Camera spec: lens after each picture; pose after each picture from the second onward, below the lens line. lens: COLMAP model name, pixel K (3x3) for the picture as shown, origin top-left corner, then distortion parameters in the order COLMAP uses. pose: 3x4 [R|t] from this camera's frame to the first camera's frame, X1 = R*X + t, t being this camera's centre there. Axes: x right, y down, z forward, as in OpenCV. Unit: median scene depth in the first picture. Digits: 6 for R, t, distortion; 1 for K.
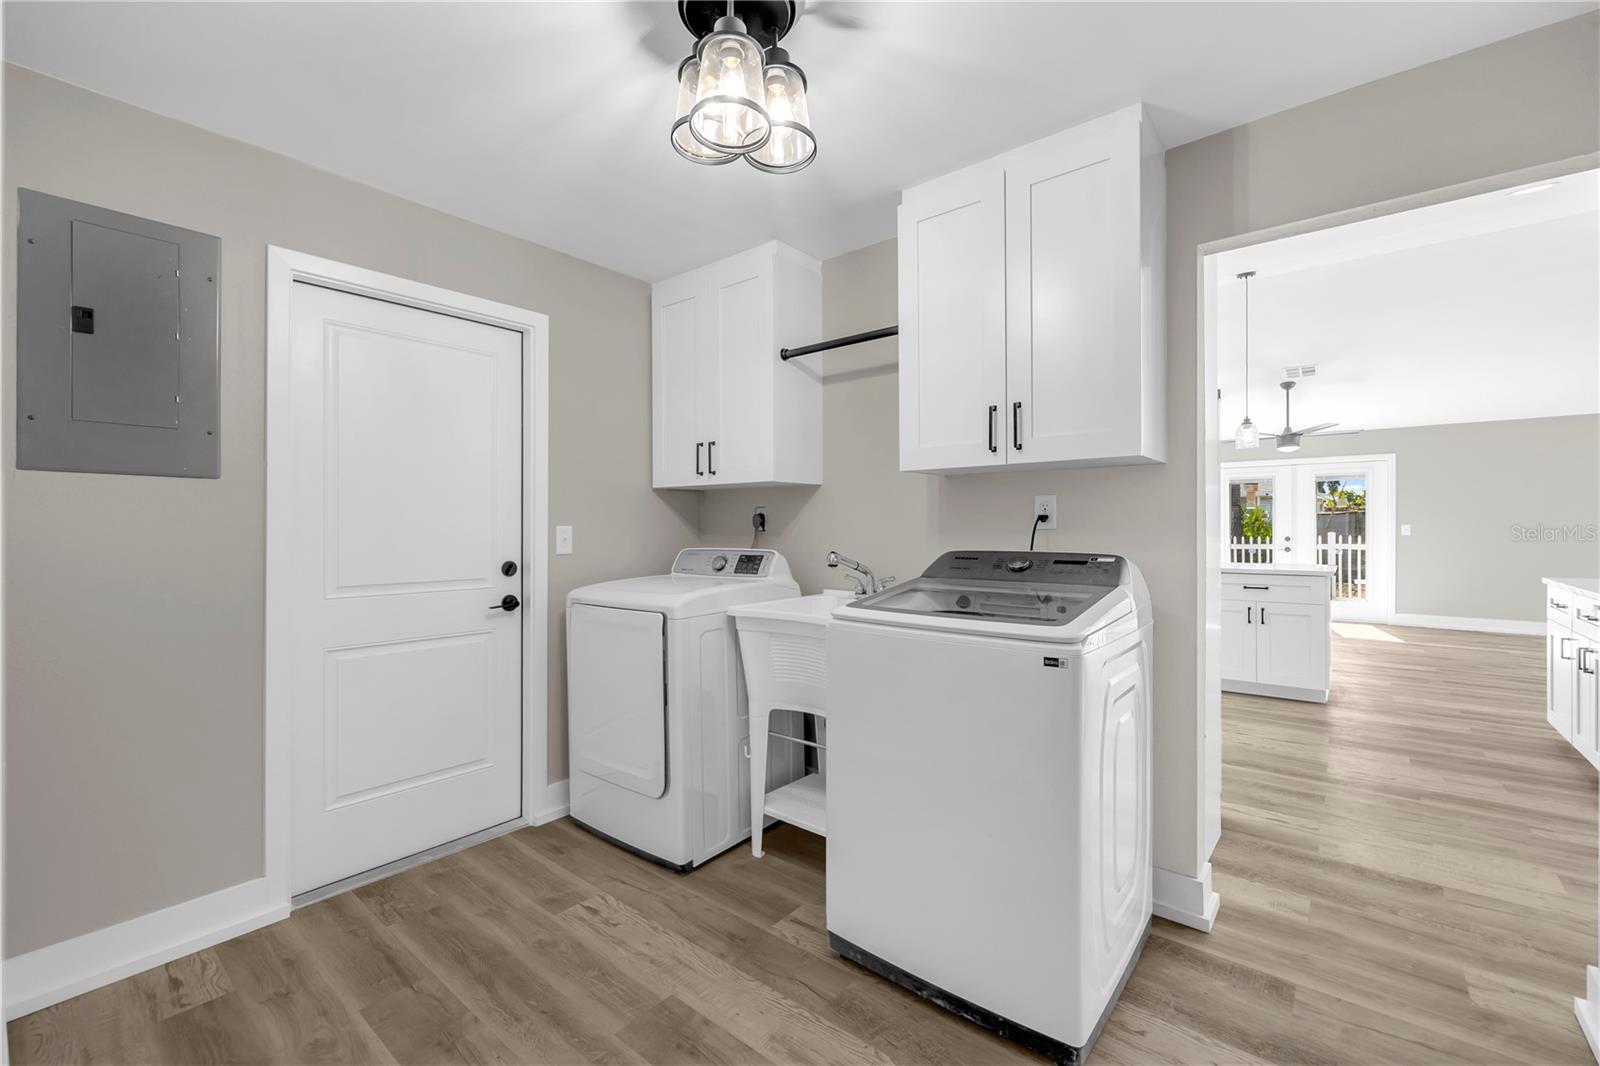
lens RADIAL K [[663.1, 0, 799.8], [0, 663.1, 527.3], [0, 0, 1]] dist [-0.002382, -0.000322]
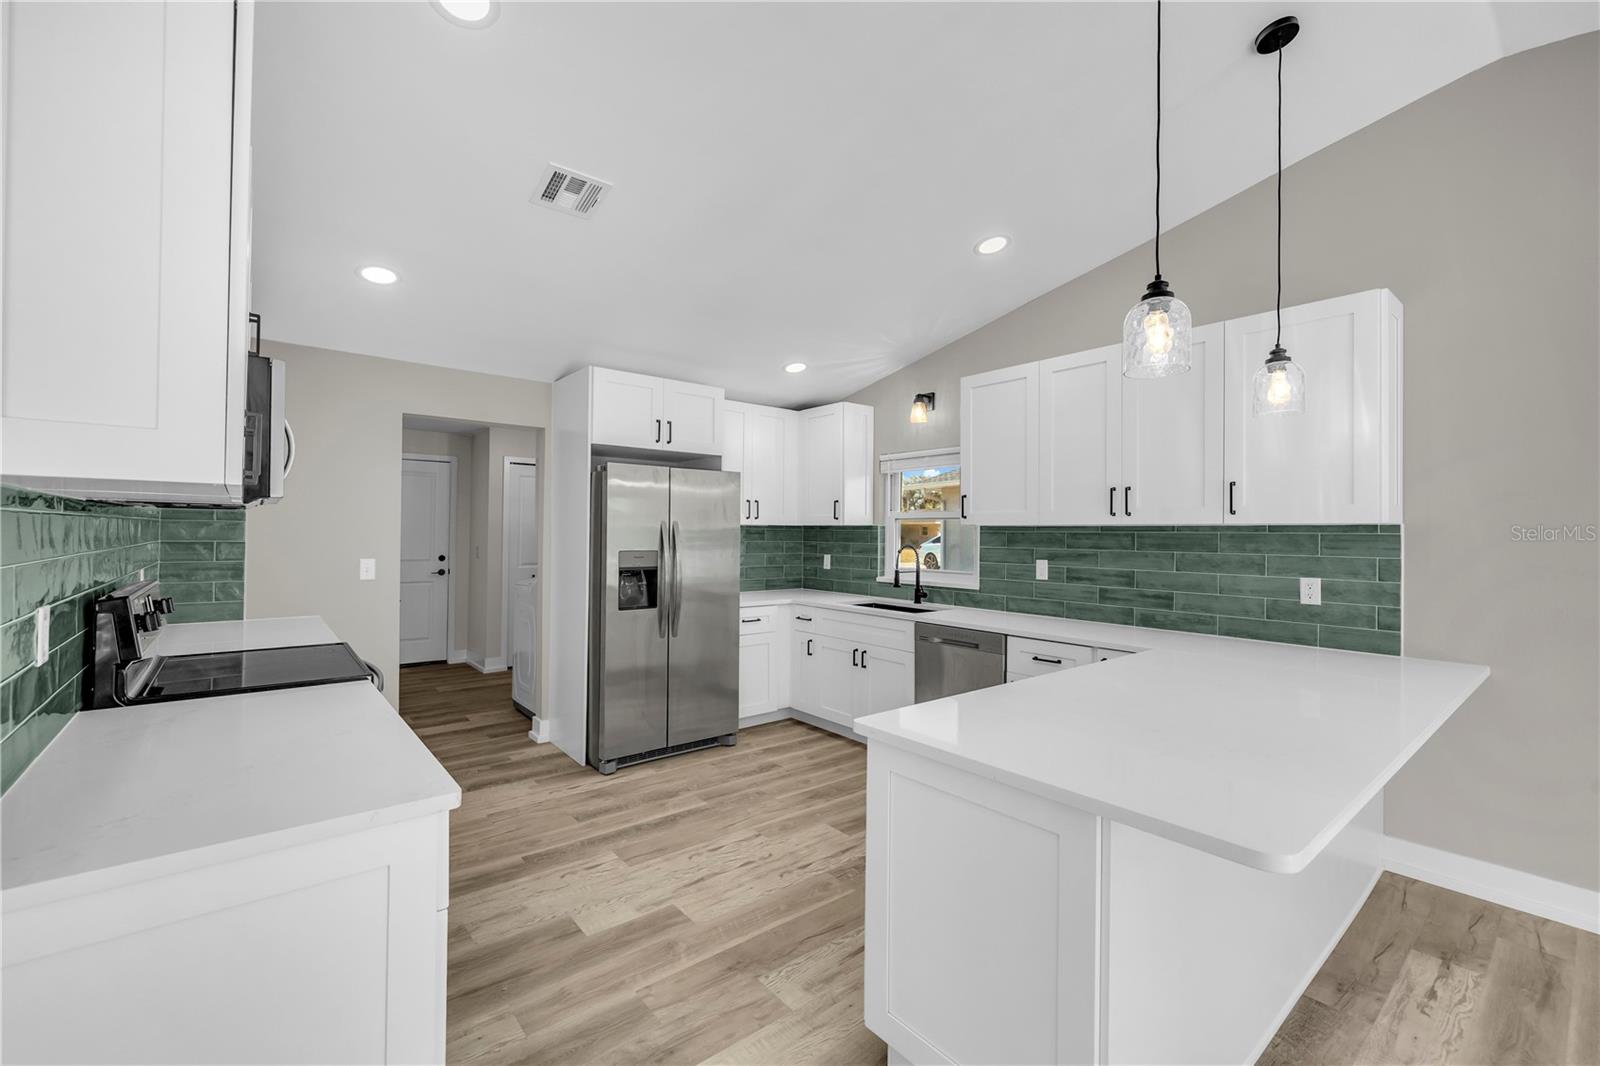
lens RADIAL K [[670.1, 0, 797.5], [0, 670.1, 527.3], [0, 0, 1]] dist [-0.000828, 0.000522]
pose [[-0.189017, -0.007963, -0.981942, 0.789868], [-0.012451, 0.999906, -0.005712, -0.029987], [0.981895, 0.011146, -0.189098, 0.680696]]
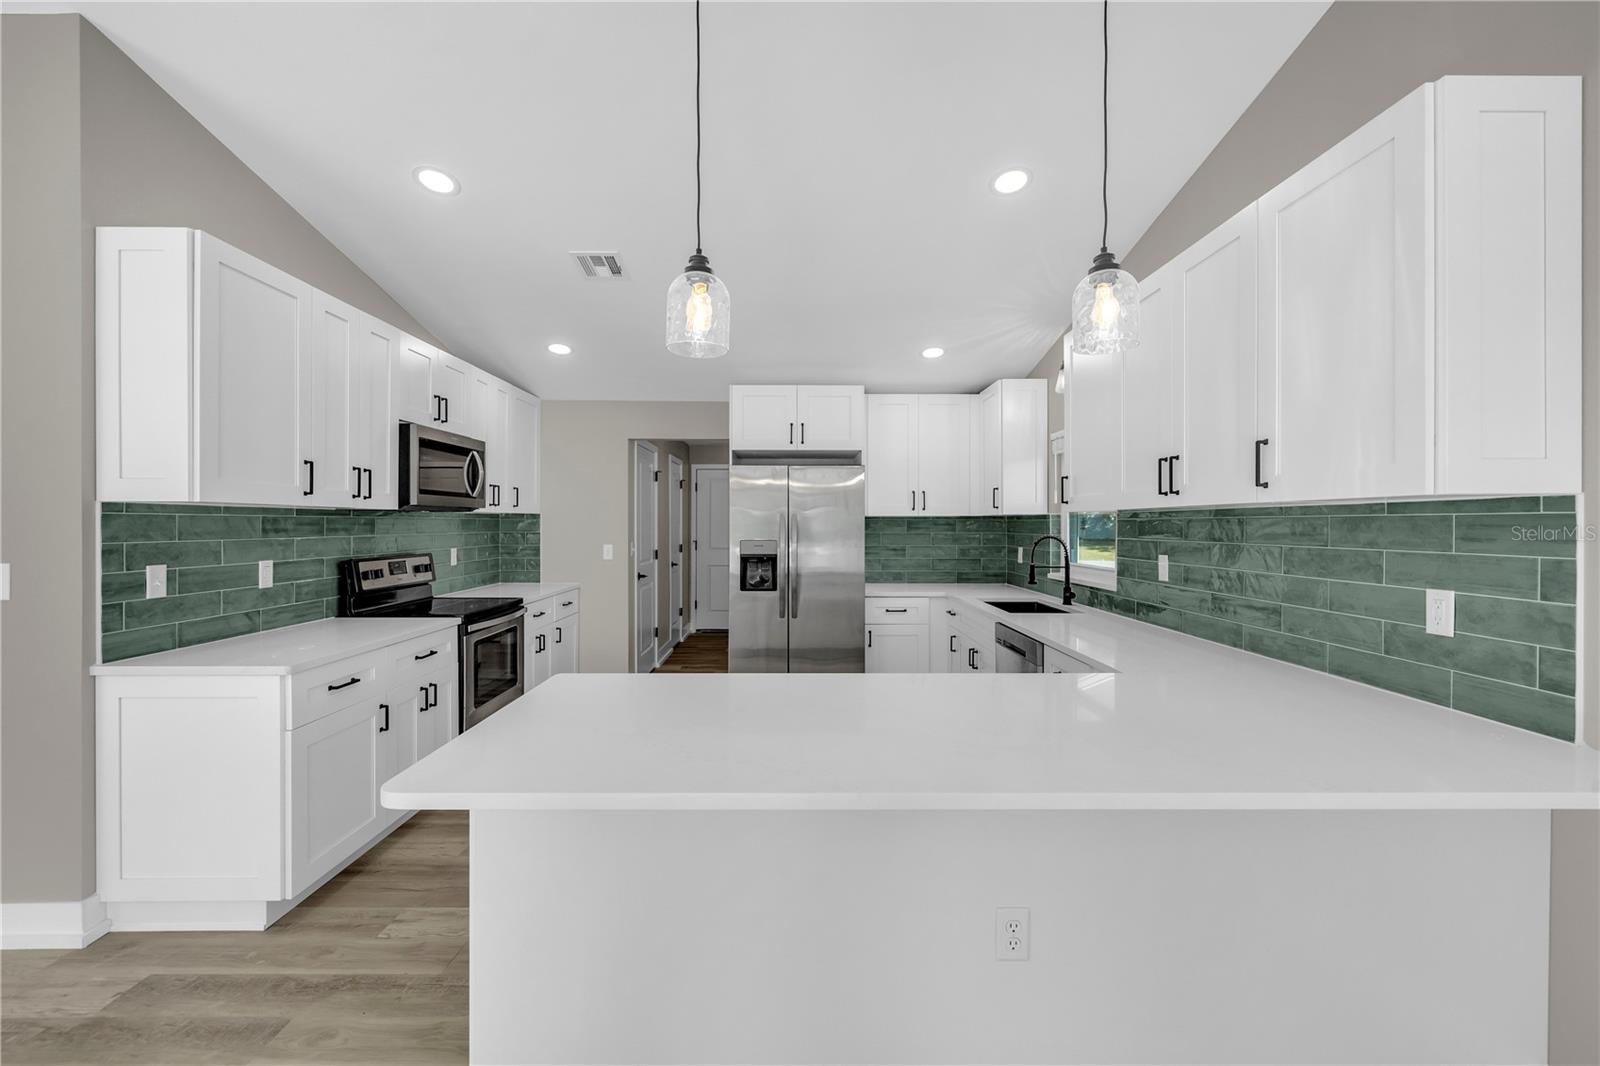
lens RADIAL K [[670.1, 0, 797.5], [0, 670.1, 527.3], [0, 0, 1]] dist [-0.000828, 0.000522]
pose [[-0.763516, 0.004711, -0.645771, 0.645824], [-0.000606, 0.999968, 0.008011, -0.029608], [0.645788, 0.006508, -0.763489, 0.974997]]
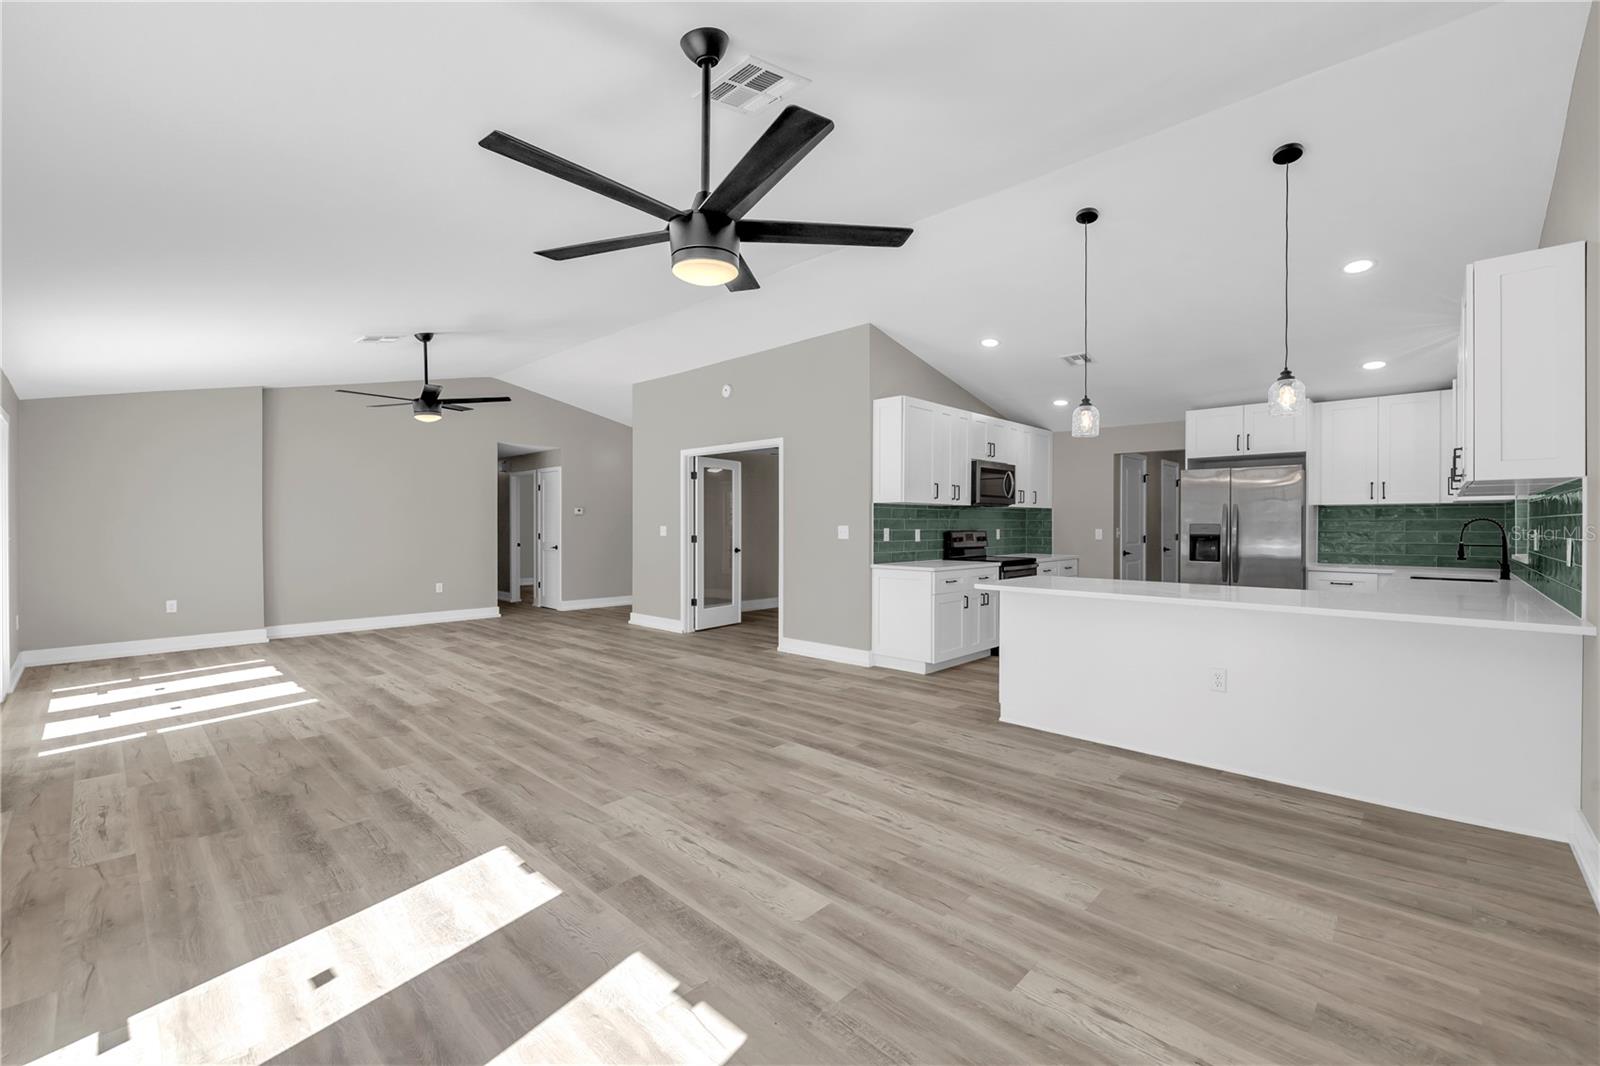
lens RADIAL K [[670.1, 0, 797.5], [0, 670.1, 527.3], [0, 0, 1]] dist [-0.000828, 0.000522]
pose [[-0.997727, 0.000662, 0.067386, 0.736931], [0.001046, 0.999983, 0.005666, -0.012339], [-0.067381, 0.005724, -0.997711, 1.392042]]
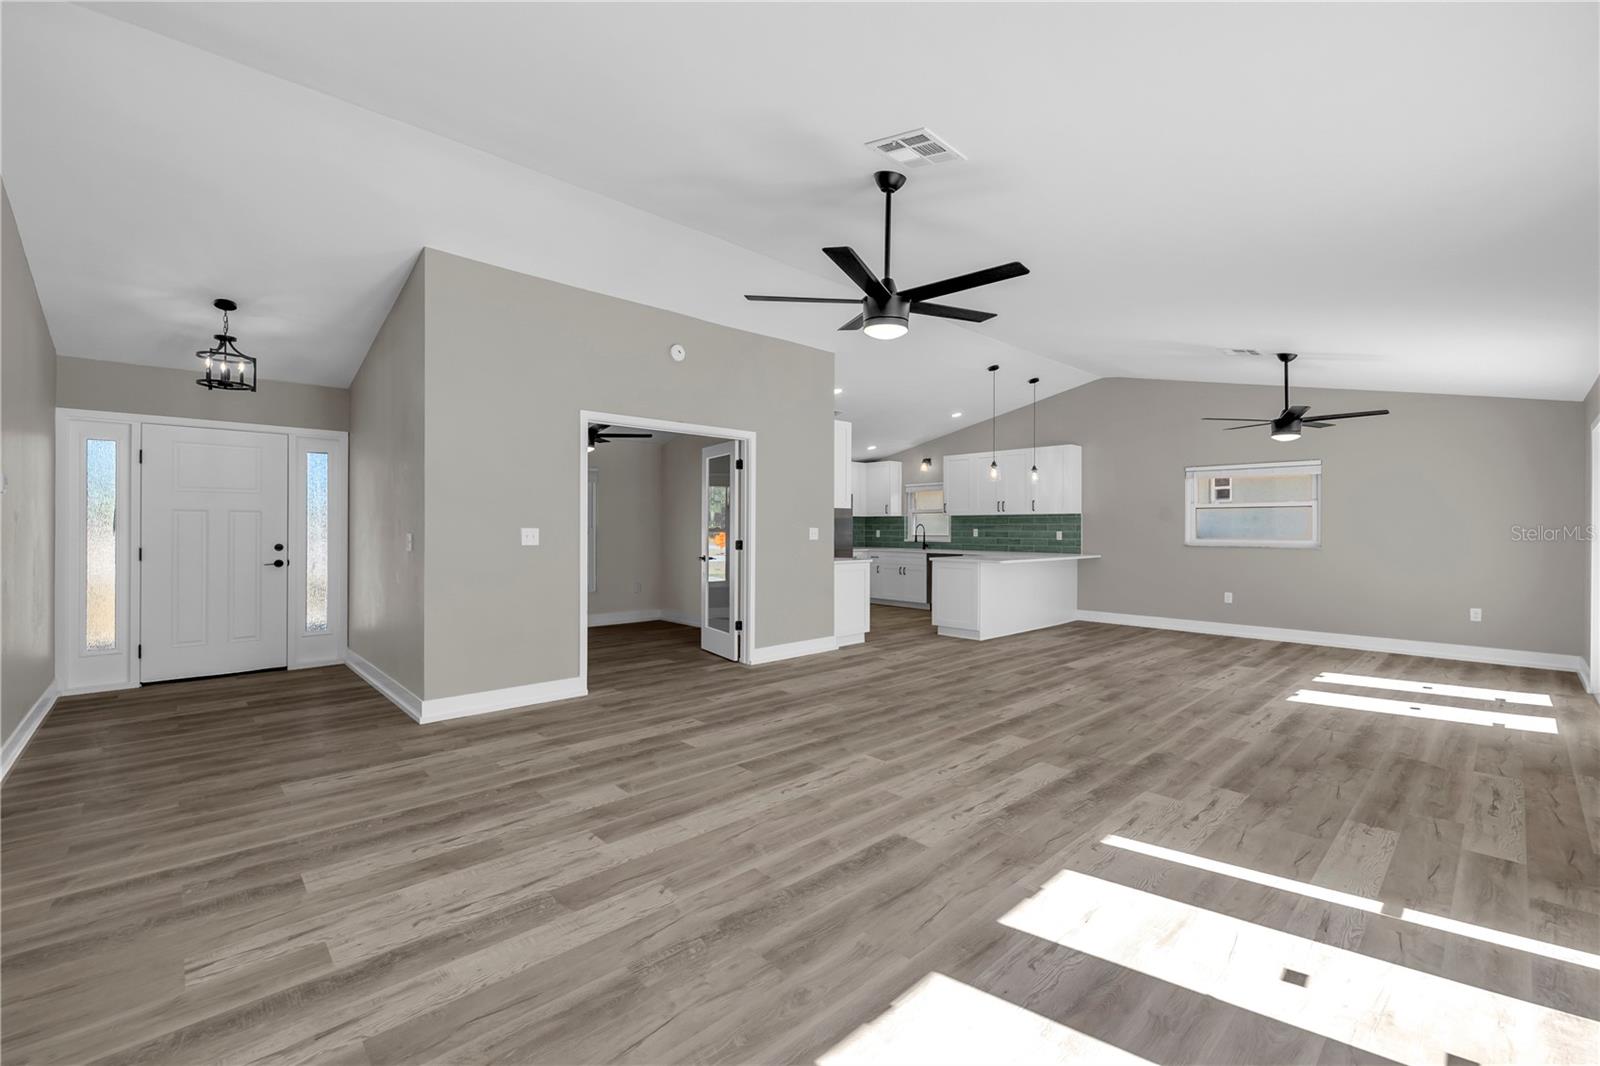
lens RADIAL K [[670.1, 0, 797.5], [0, 670.1, 527.3], [0, 0, 1]] dist [-0.000828, 0.000522]
pose [[-0.124813, 0.001798, -0.992179, 1.734873], [-0.003945, 0.999990, 0.002308, -0.012317], [0.992172, 0.004202, -0.124805, 0.568949]]
